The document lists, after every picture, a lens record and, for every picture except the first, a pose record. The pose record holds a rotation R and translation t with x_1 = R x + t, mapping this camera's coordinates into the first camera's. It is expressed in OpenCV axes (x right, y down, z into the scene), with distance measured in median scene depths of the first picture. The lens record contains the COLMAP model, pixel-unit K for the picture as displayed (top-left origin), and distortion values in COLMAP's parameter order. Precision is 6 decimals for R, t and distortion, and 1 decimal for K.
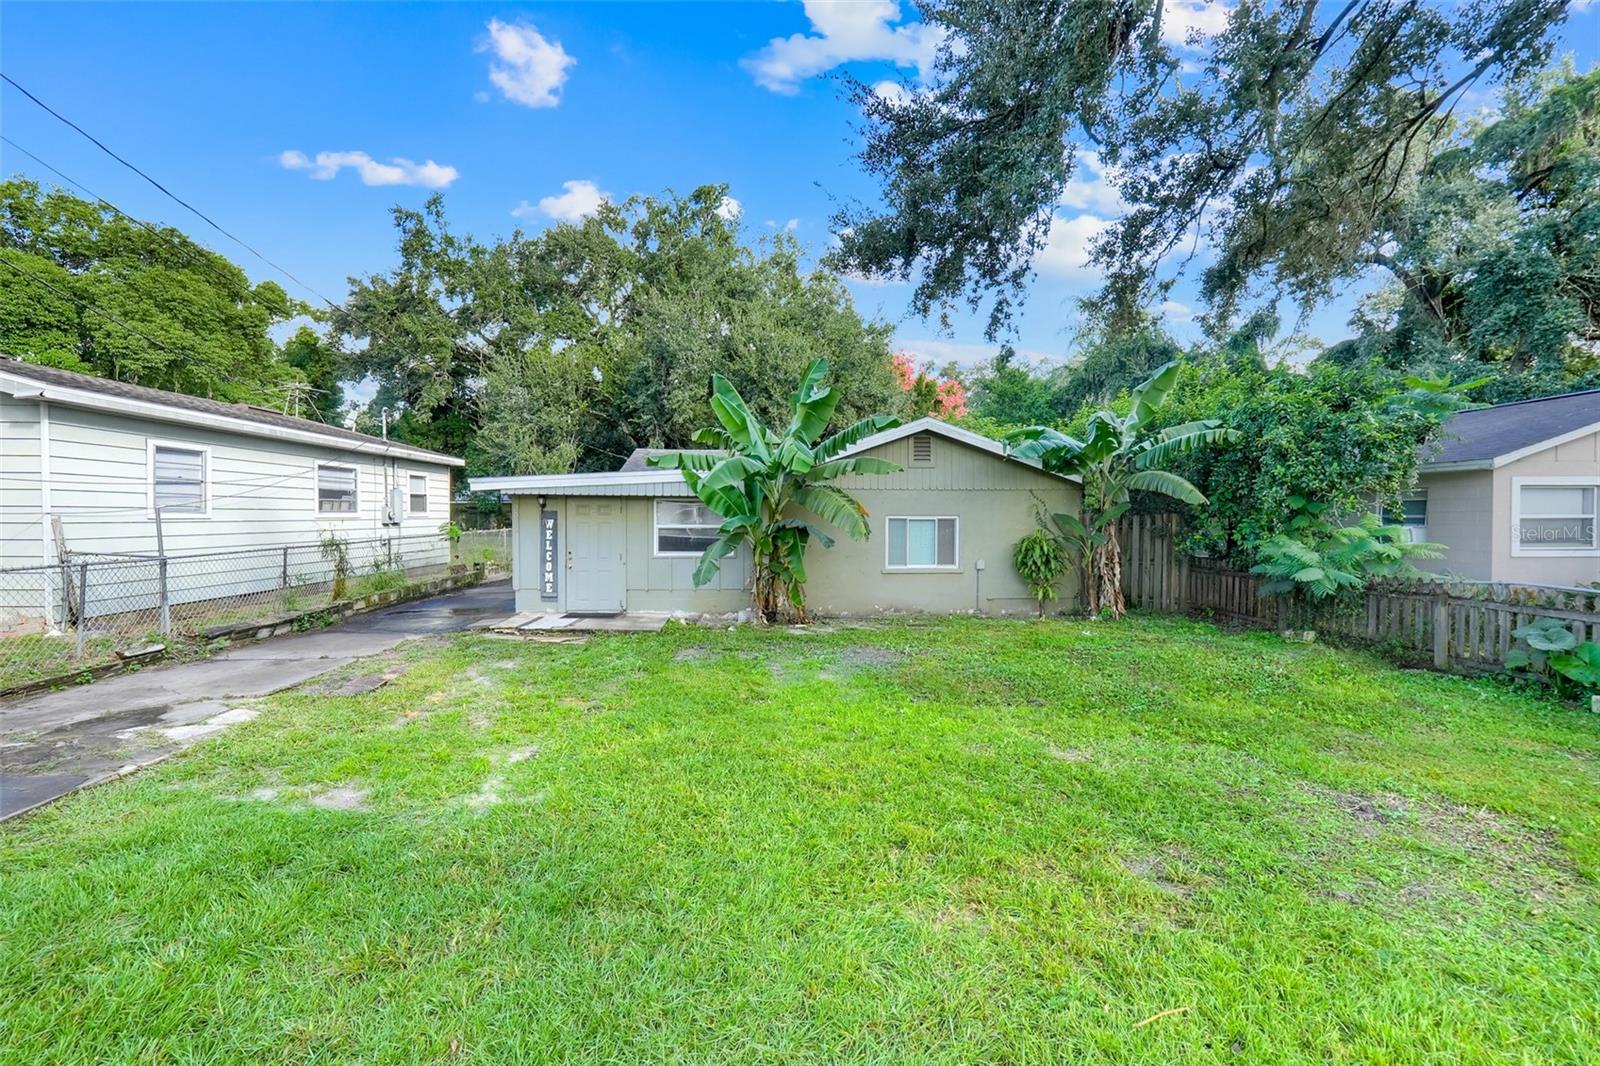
lens RADIAL K [[694.1, 0, 805.4], [0, 694.1, 521.7], [0, 0, 1]] dist [0.002282, -0.000273]
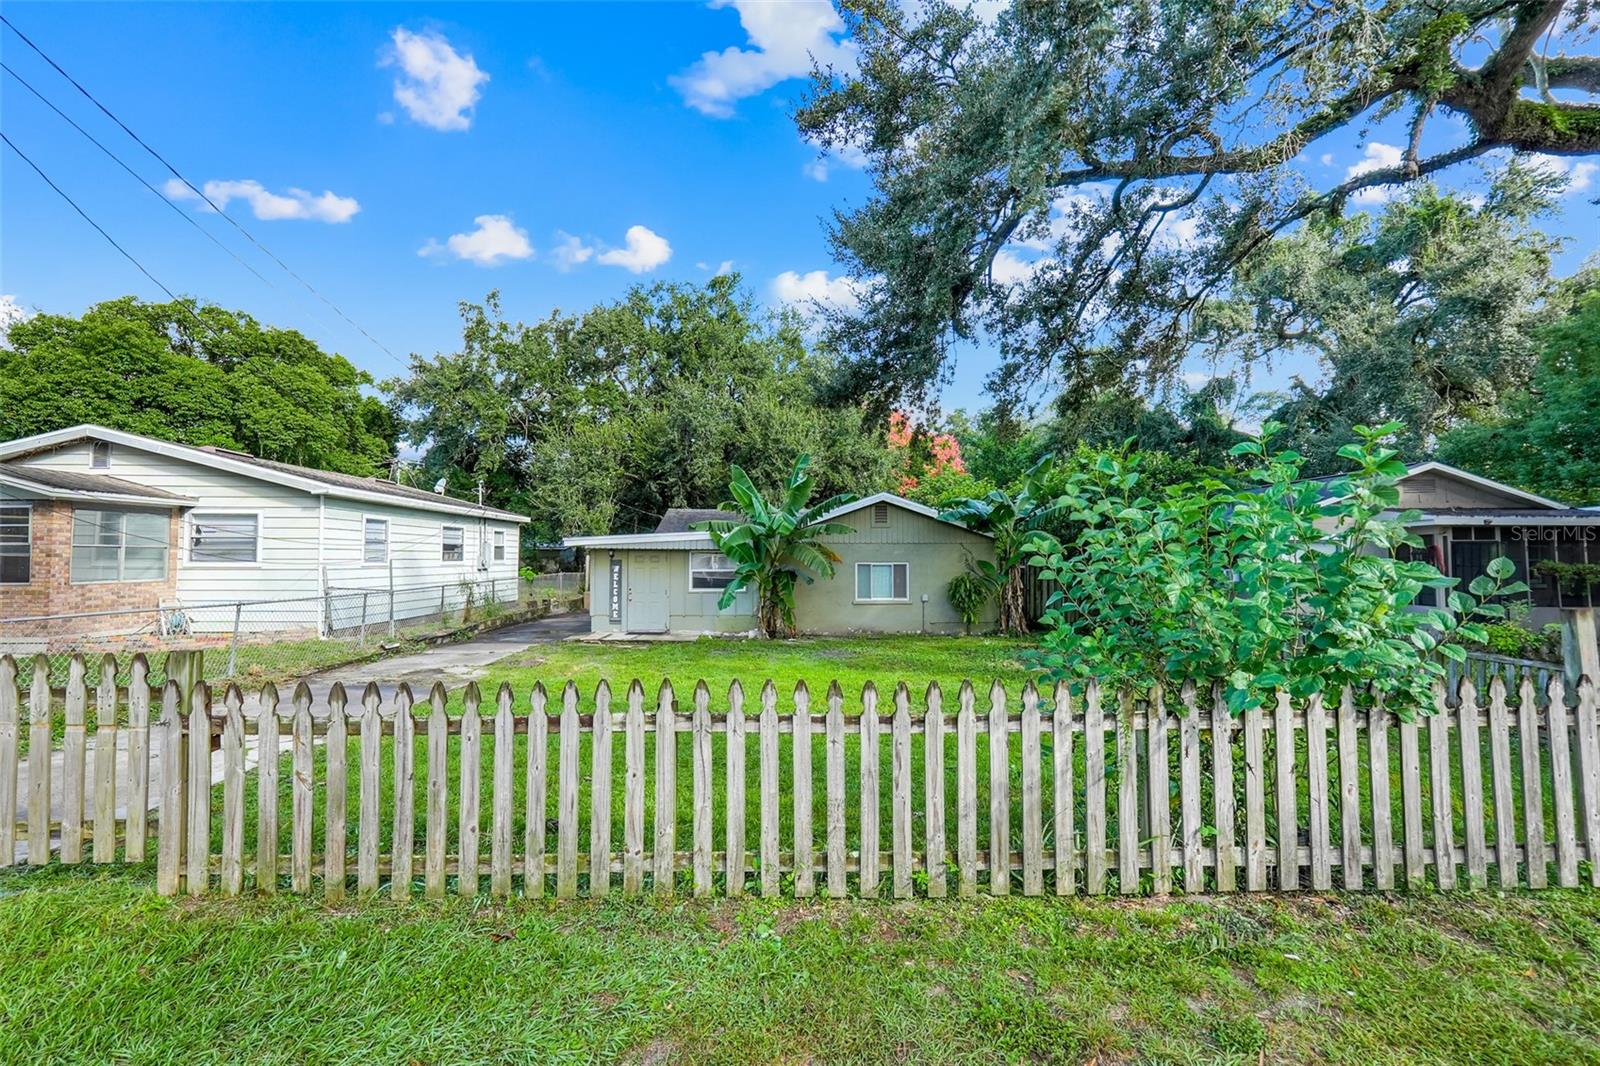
lens RADIAL K [[720.7, 0, 801.9], [0, 720.7, 527.6], [0, 0, 1]] dist [-0.004032, 0.000263]
pose [[0.999685, -0.004691, -0.024640, 0.046423], [0.003386, 0.998604, -0.052711, -0.002357], [0.024853, 0.052611, 0.998306, -0.446459]]
